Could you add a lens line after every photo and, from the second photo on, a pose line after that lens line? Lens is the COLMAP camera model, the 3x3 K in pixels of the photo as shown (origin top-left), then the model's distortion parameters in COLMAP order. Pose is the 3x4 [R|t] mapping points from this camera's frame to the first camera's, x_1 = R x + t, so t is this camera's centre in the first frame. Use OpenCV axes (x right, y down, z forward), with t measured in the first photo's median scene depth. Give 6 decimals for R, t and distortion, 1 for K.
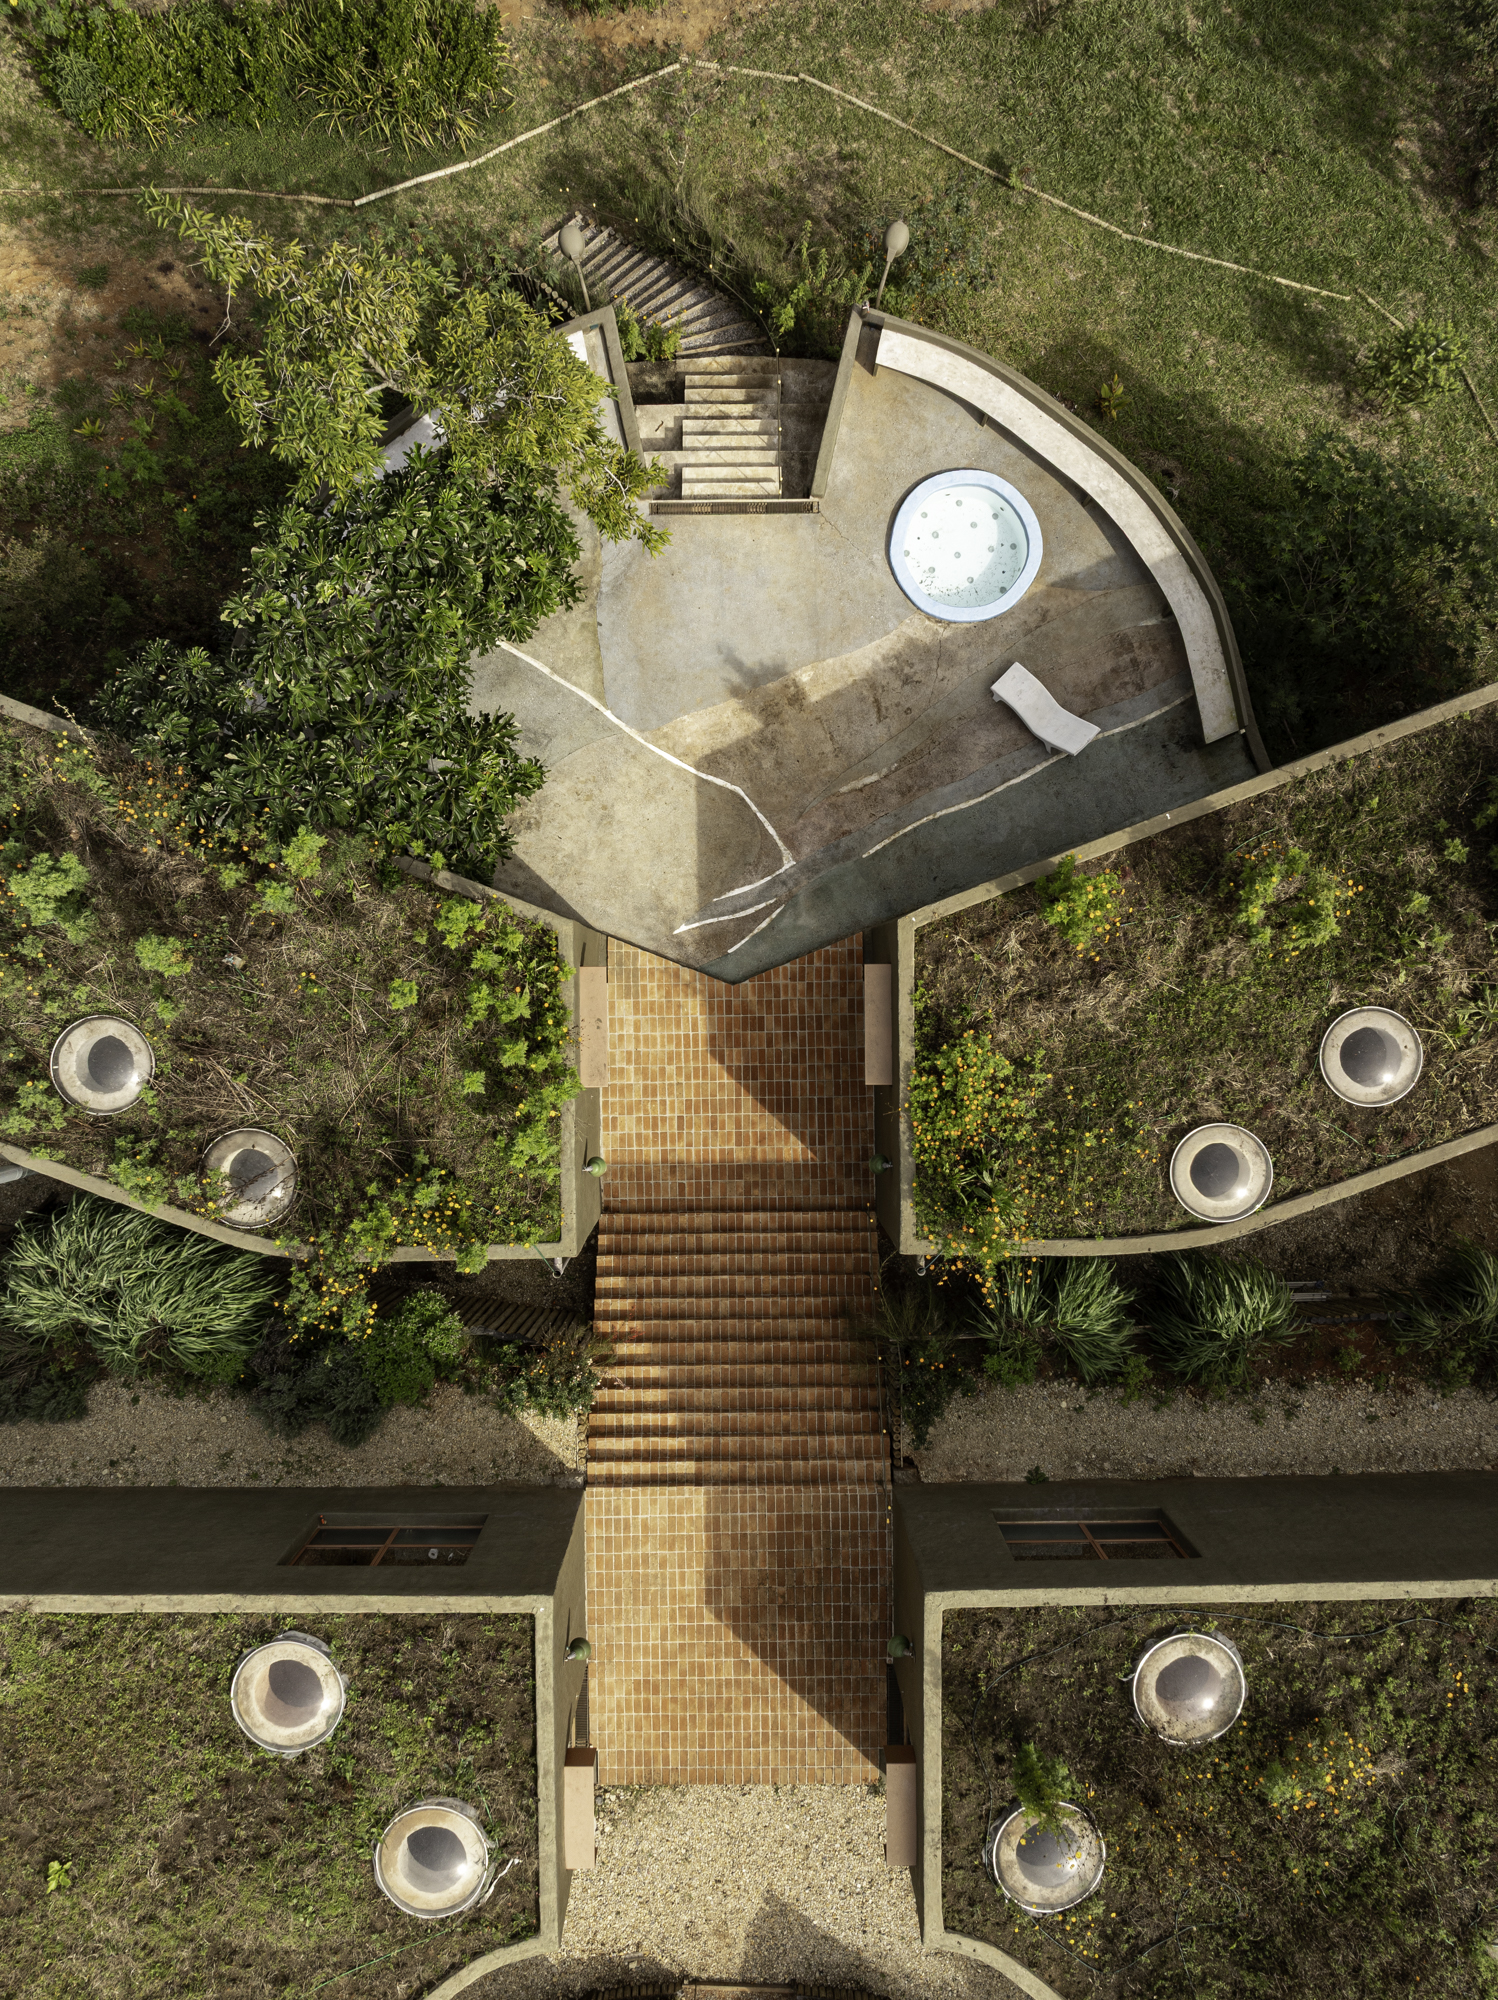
lens RADIAL K [[1389.9, 0, 740.9], [0, 1389.9, 1003.8], [0, 0, 1]] dist [-0.048416, 0.022927]
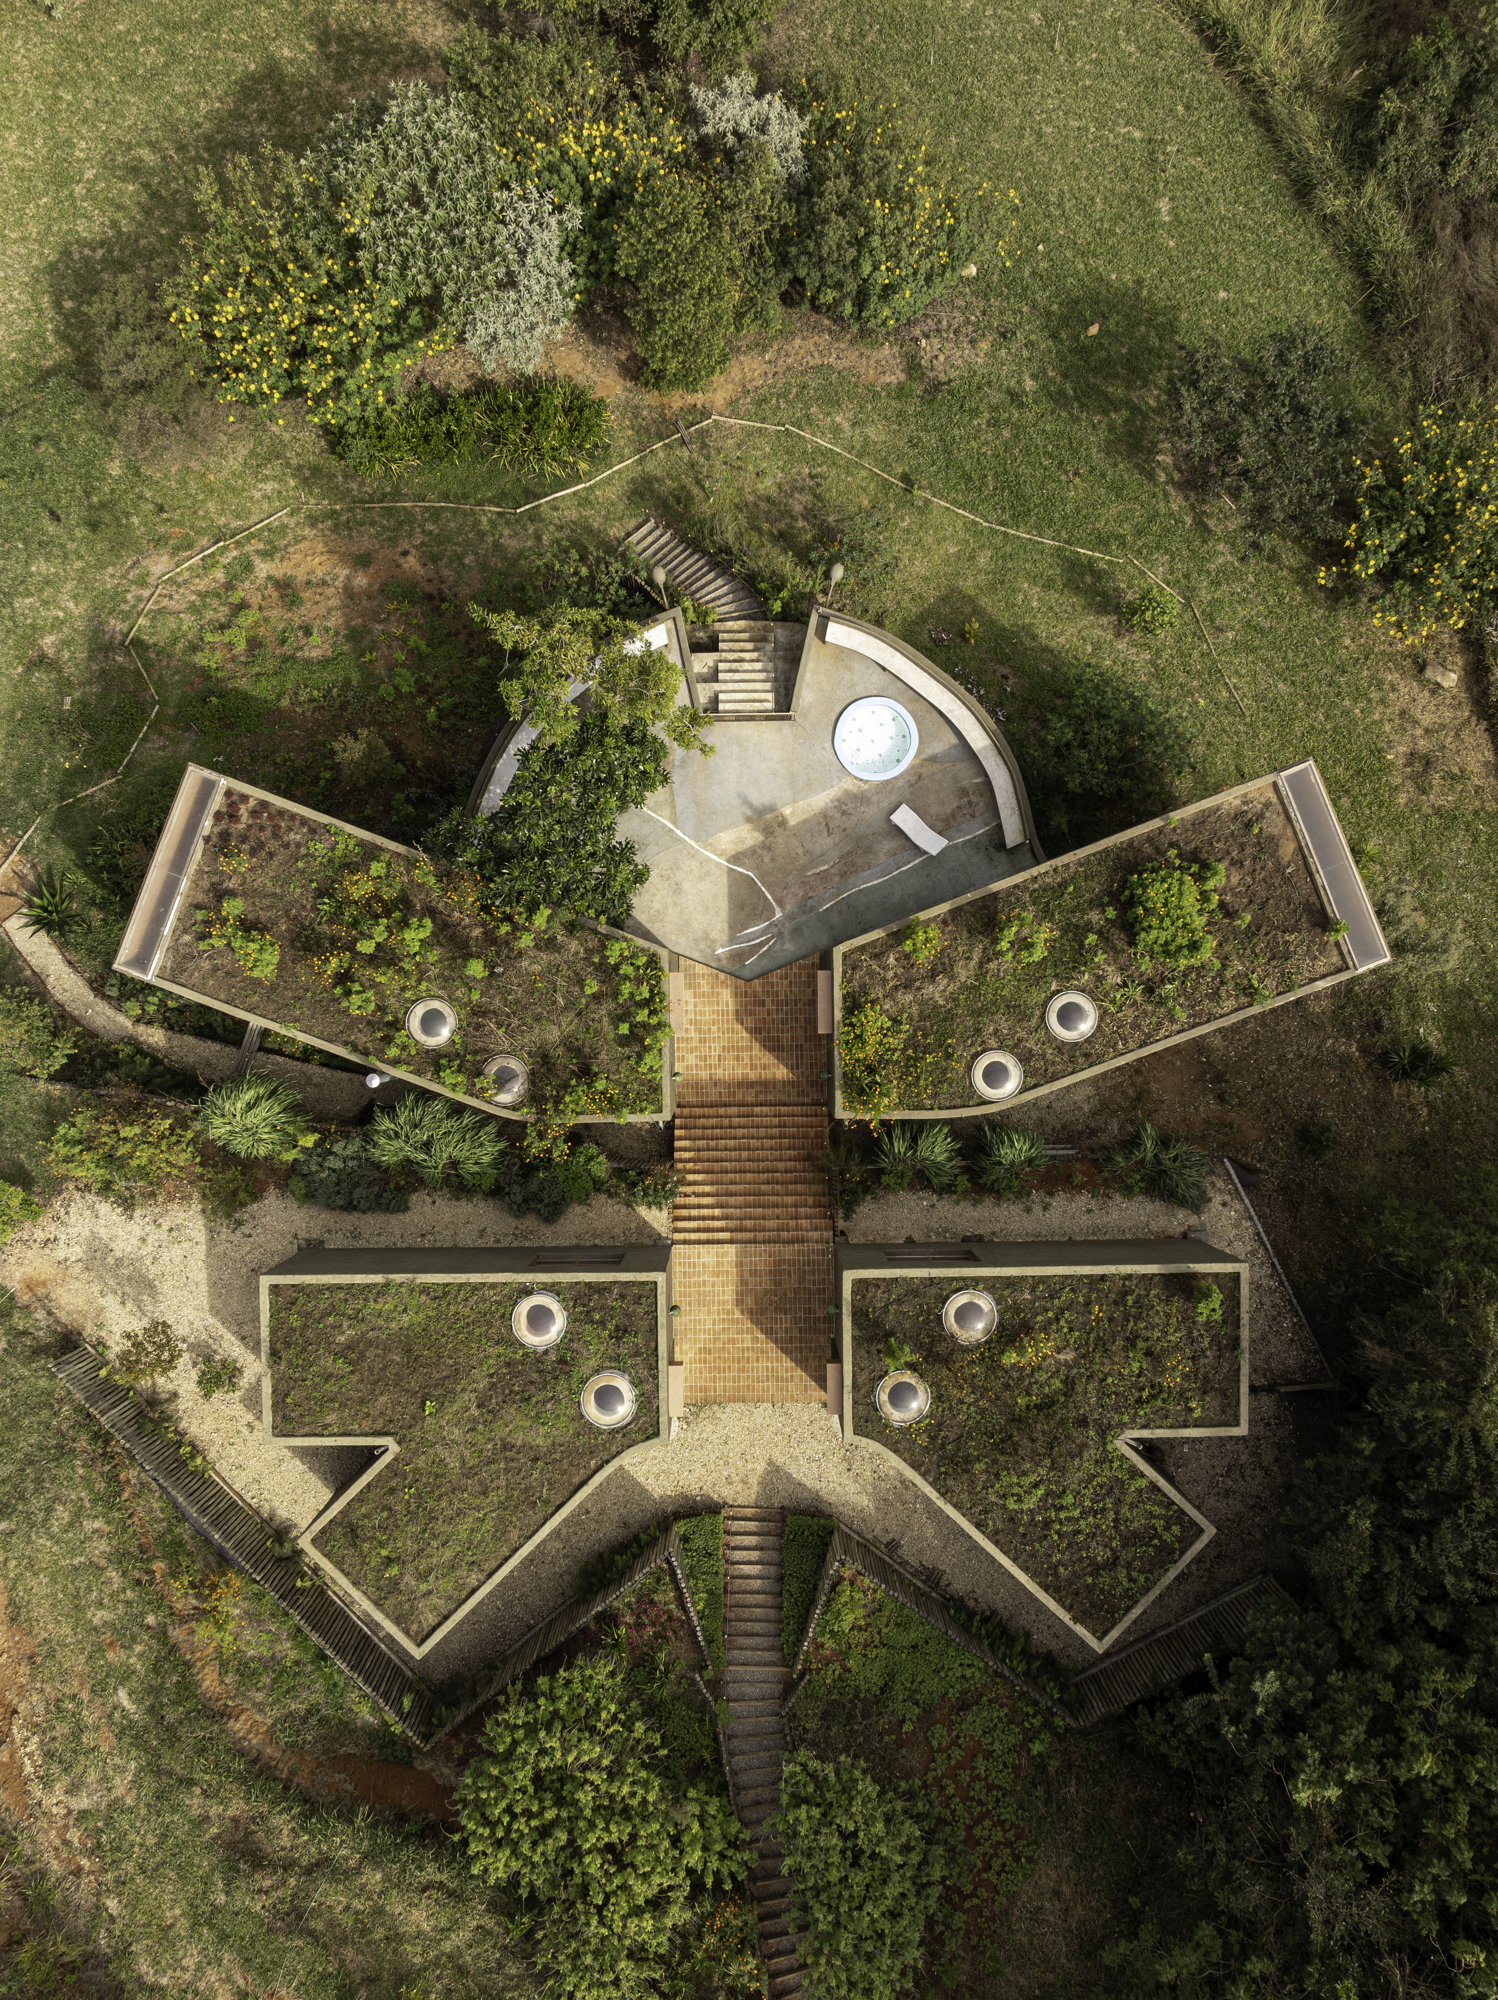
lens RADIAL K [[1389.9, 0, 758.9], [0, 1389.9, 995.8], [0, 0, 1]] dist [-0.048416, 0.022927]
pose [[0.999940, -0.003990, 0.010165, -0.011603], [0.004060, 0.999968, -0.006879, 0.019395], [-0.010138, 0.006920, 0.999925, -0.922606]]
